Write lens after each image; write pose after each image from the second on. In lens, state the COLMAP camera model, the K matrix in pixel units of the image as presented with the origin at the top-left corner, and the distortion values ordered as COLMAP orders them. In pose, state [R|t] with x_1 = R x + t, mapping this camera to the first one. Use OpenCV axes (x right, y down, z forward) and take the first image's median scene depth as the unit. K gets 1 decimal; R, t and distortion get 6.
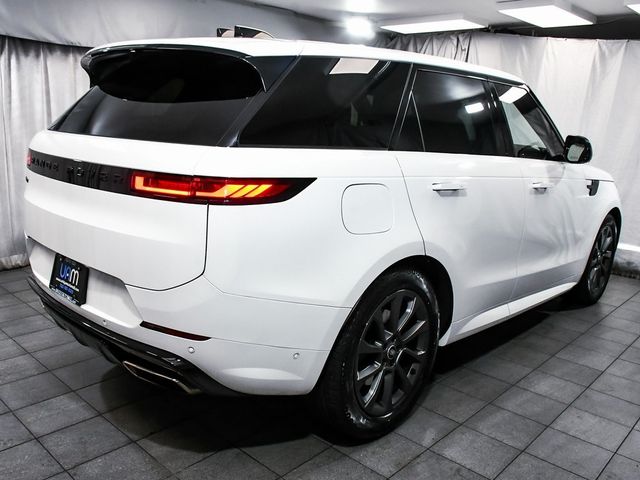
lens RADIAL K [[560.4, 0, 321.4], [0, 560.4, 234.6], [0, 0, 1]] dist [-0.058536, 0.005846]
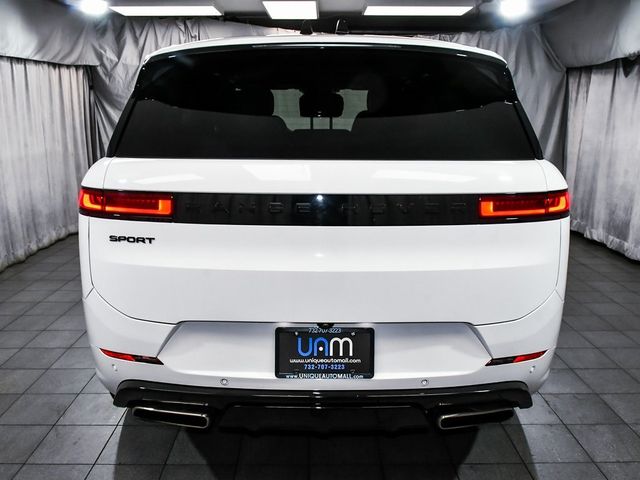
lens RADIAL K [[560.4, 0, 322.4], [0, 560.4, 244.4], [0, 0, 1]] dist [-0.058536, 0.005846]
pose [[0.724477, -0.197978, 0.660255, -0.827689], [0.165656, 0.979800, 0.112024, -0.133949], [-0.669097, 0.028217, 0.742639, 0.386216]]
